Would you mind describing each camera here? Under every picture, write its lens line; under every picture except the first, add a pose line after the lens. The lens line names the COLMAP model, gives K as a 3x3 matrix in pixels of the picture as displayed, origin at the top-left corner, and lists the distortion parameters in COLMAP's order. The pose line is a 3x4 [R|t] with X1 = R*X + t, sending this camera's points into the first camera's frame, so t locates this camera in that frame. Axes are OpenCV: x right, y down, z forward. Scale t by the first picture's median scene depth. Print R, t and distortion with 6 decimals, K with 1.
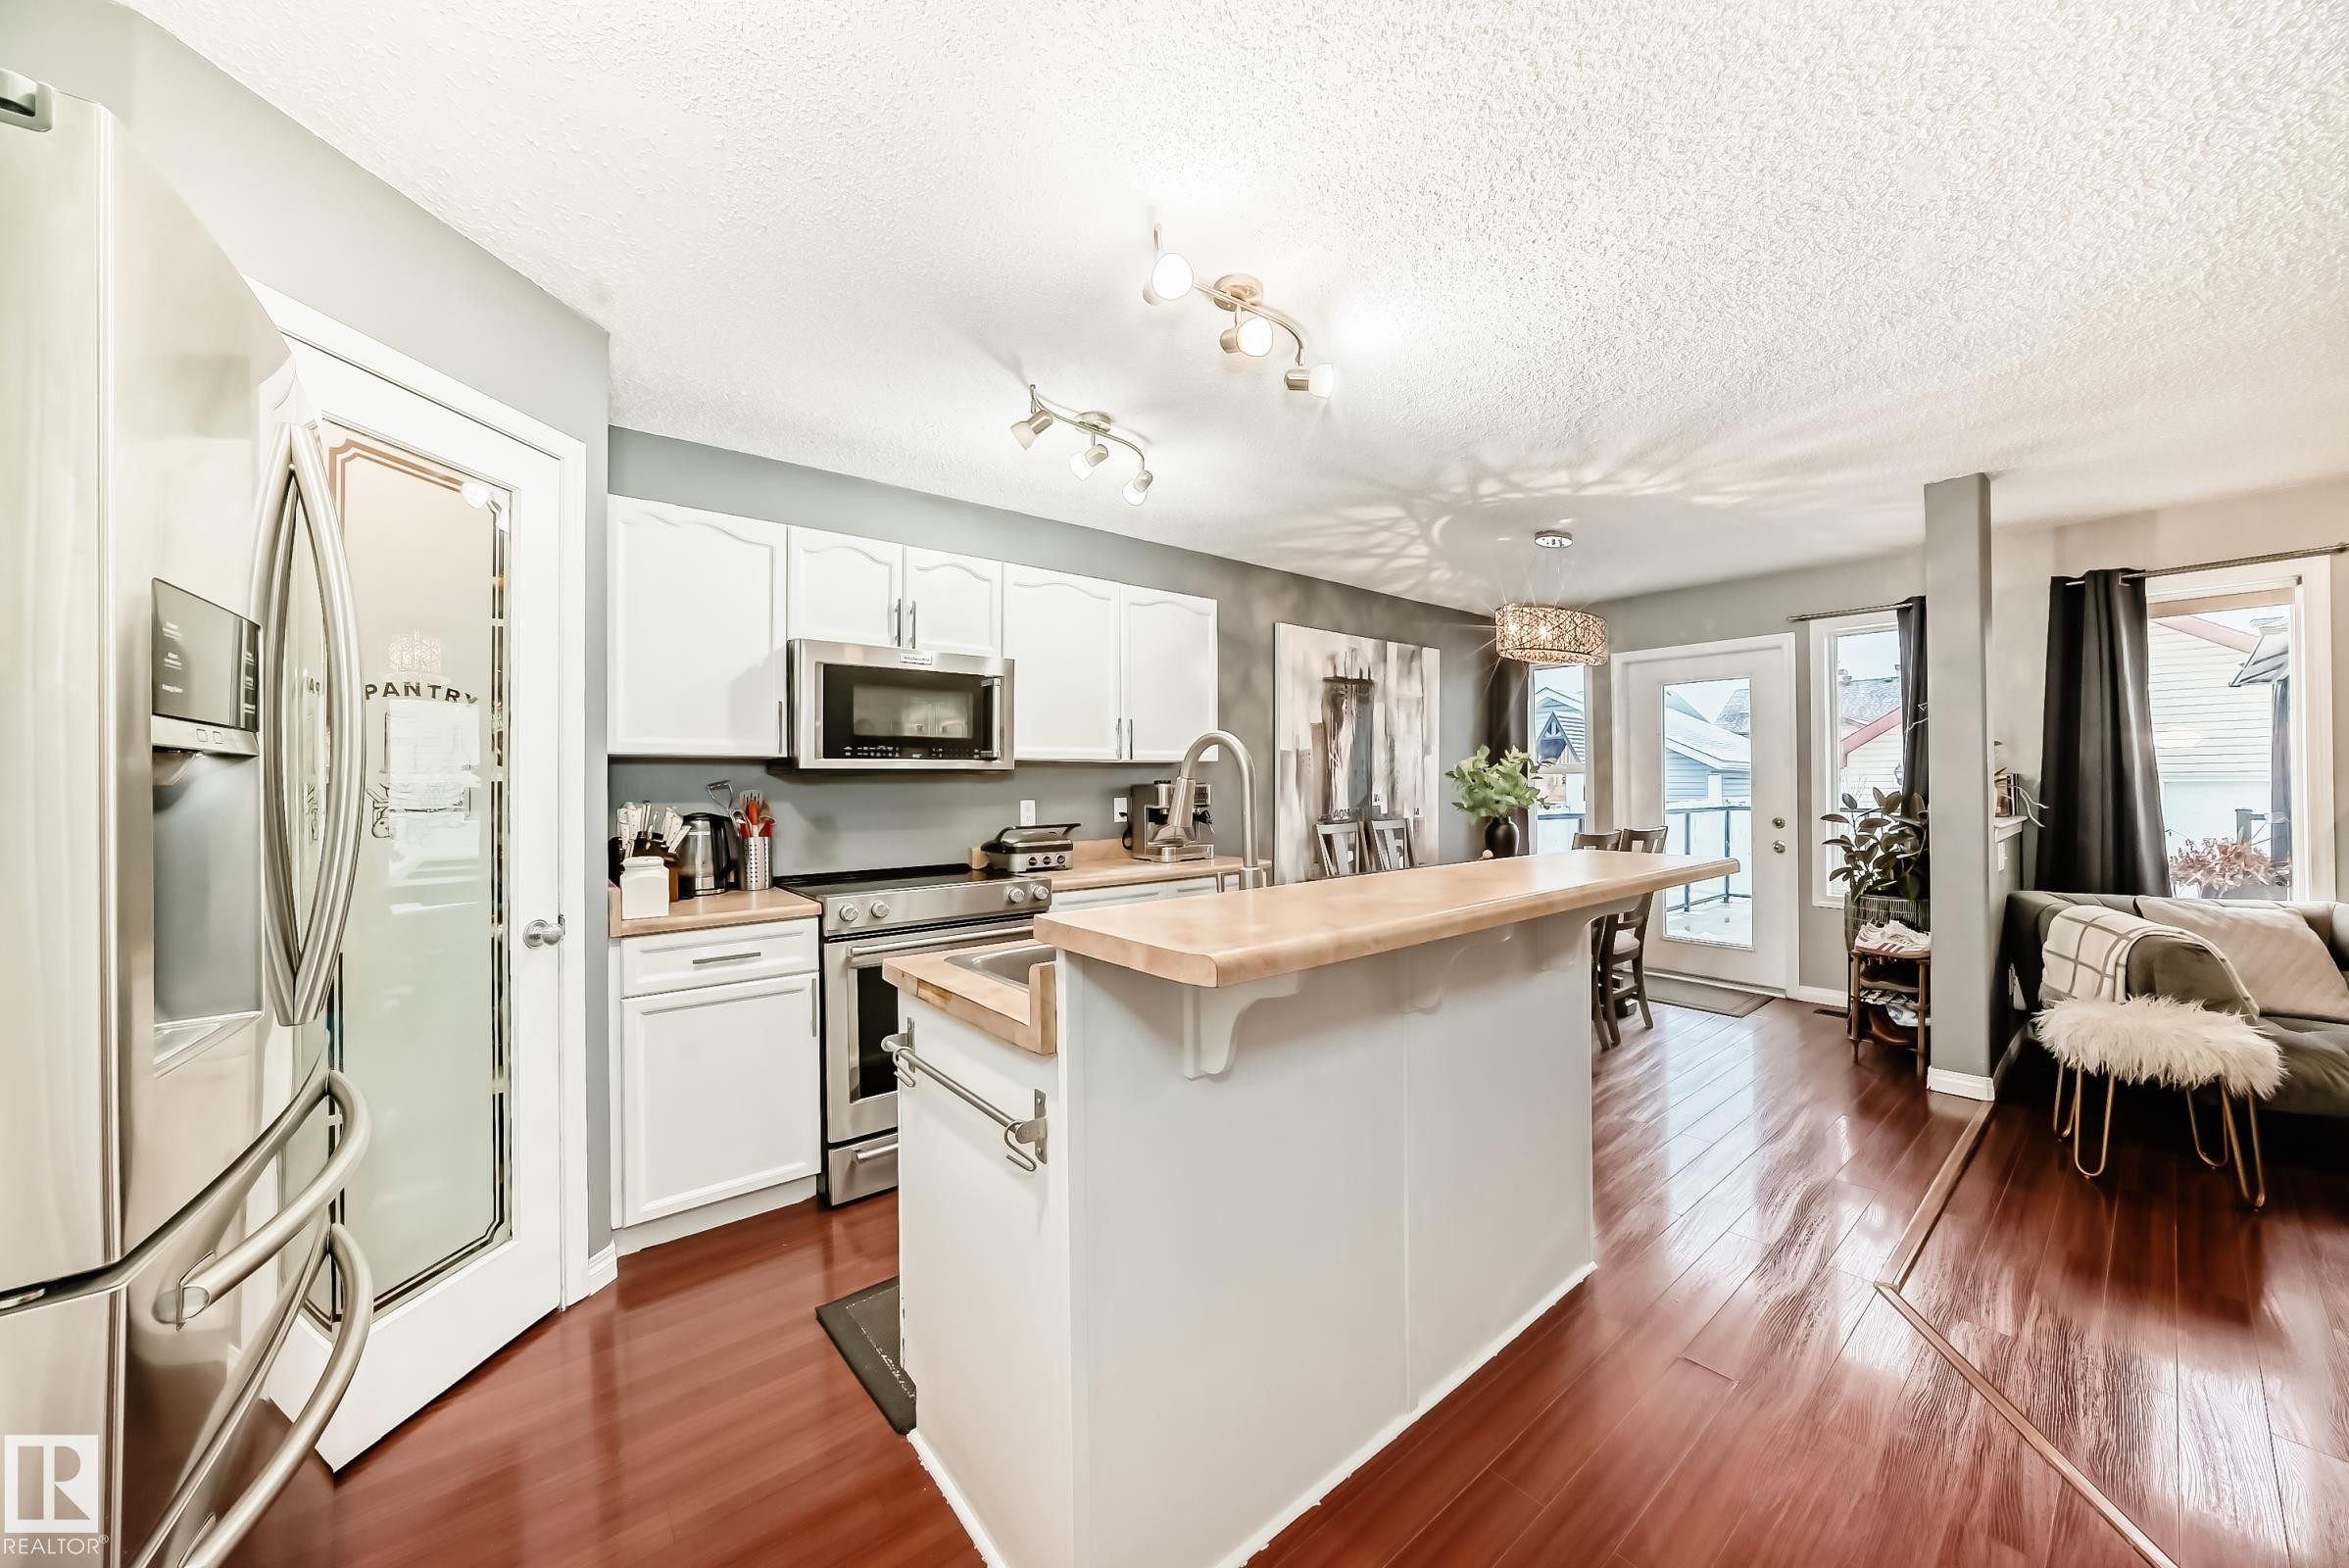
lens RADIAL K [[823.3, 0, 1183.6], [0, 823.3, 792.6], [0, 0, 1]] dist [-0.024611, 0.007137]
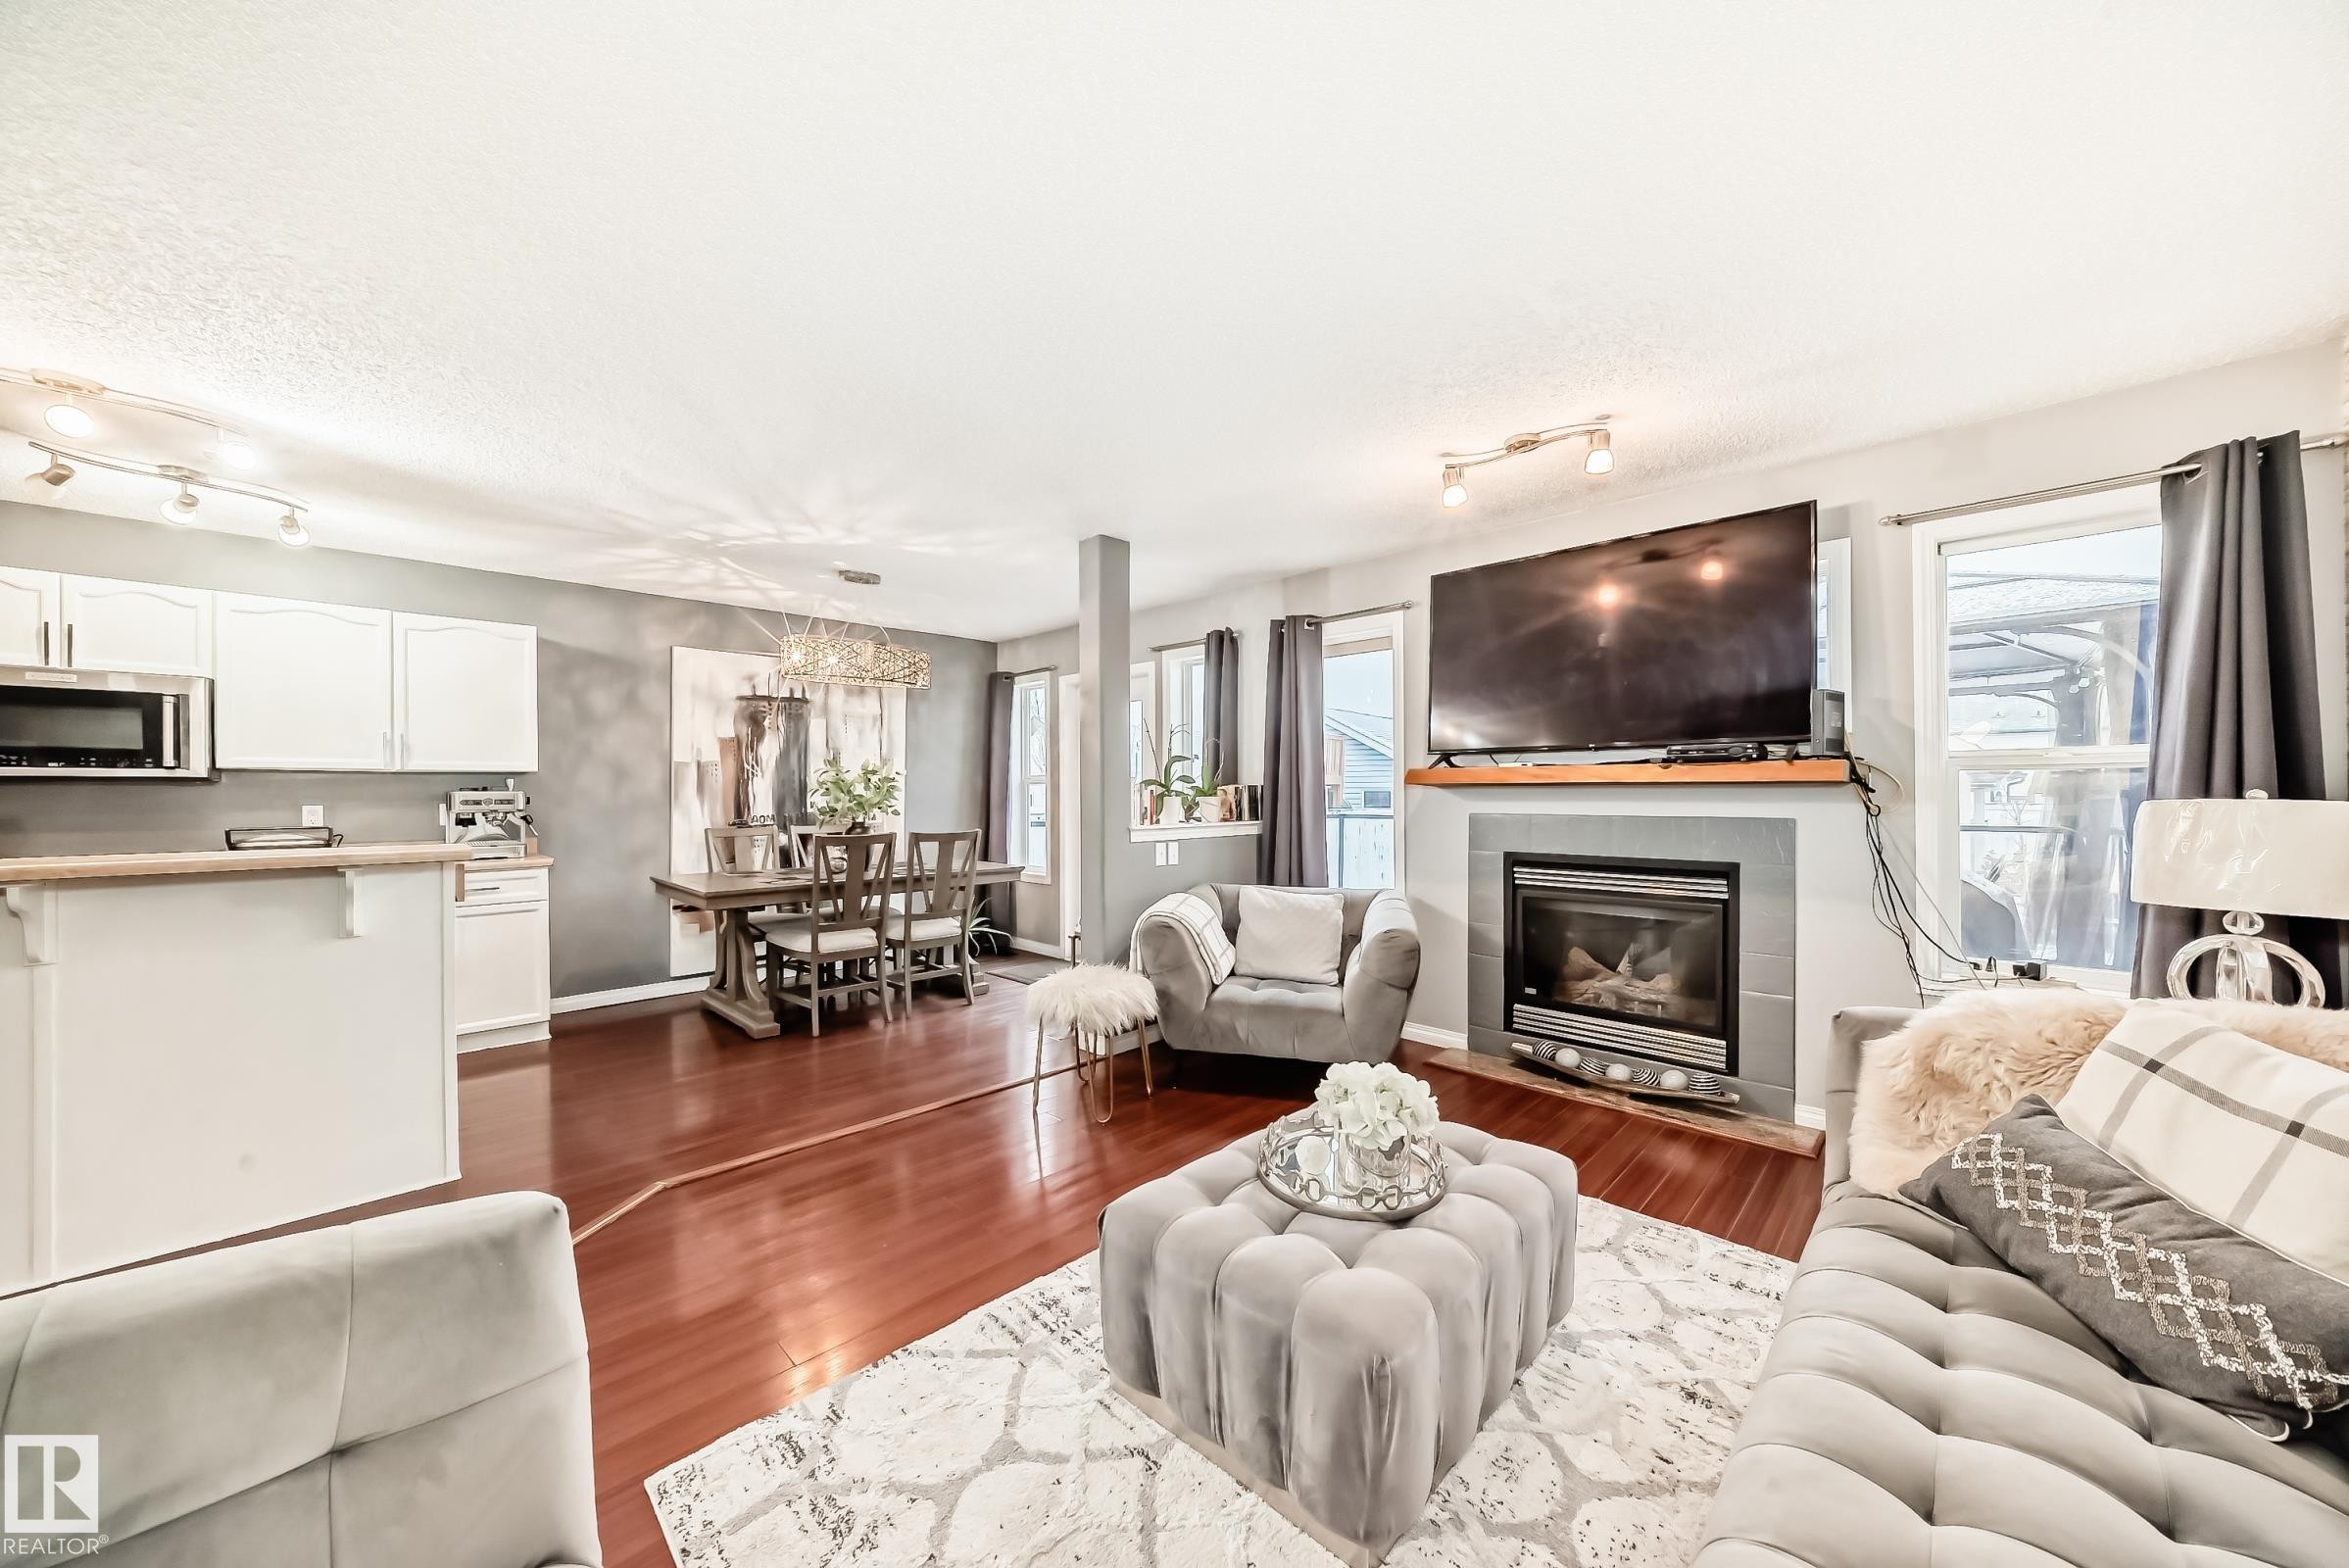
lens RADIAL K [[823.3, 0, 1183.6], [0, 823.3, 792.6], [0, 0, 1]] dist [-0.024611, 0.007137]
pose [[0.994673, 0.003781, 0.103014, 1.031473], [-0.002277, 0.999889, -0.014708, 0.007190], [-0.103058, 0.014395, 0.994571, -0.235036]]
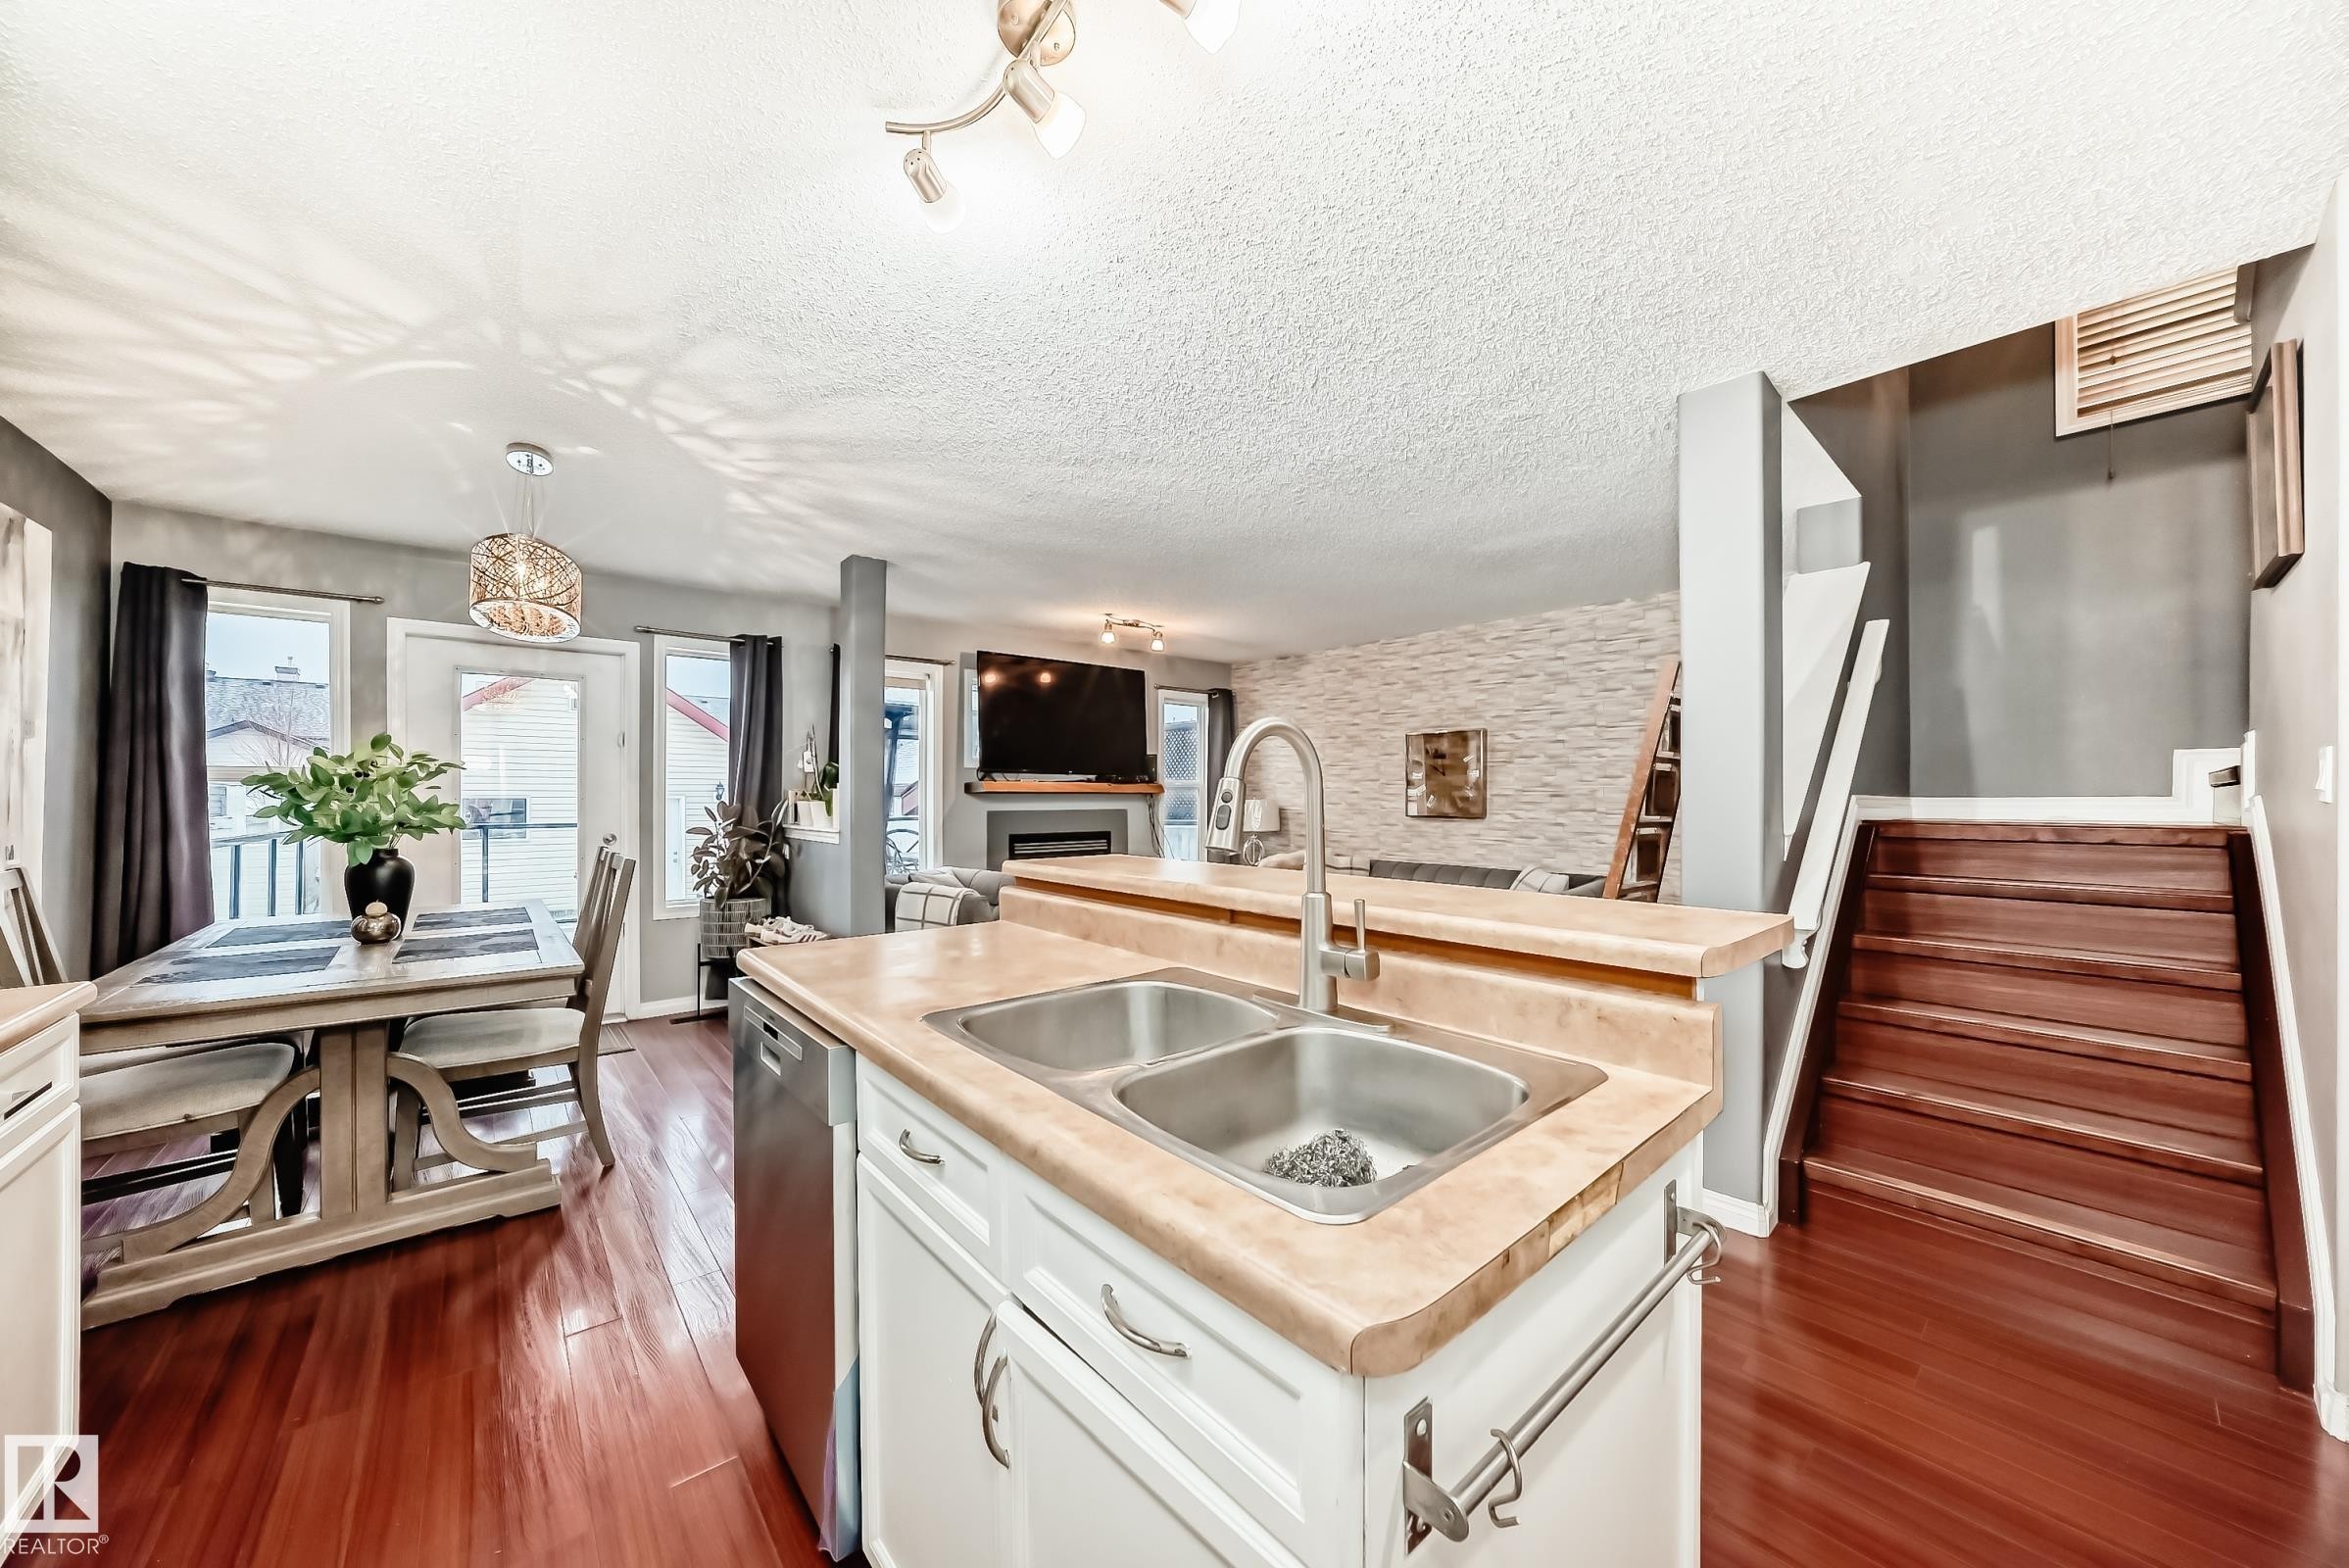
lens RADIAL K [[823.3, 0, 1183.6], [0, 823.3, 792.6], [0, 0, 1]] dist [-0.024611, 0.007137]
pose [[-0.030218, 0.009941, 0.999494, -0.369458], [0.014464, 0.999850, -0.009507, 0.000736], [-0.999439, 0.014170, -0.030357, 0.586398]]
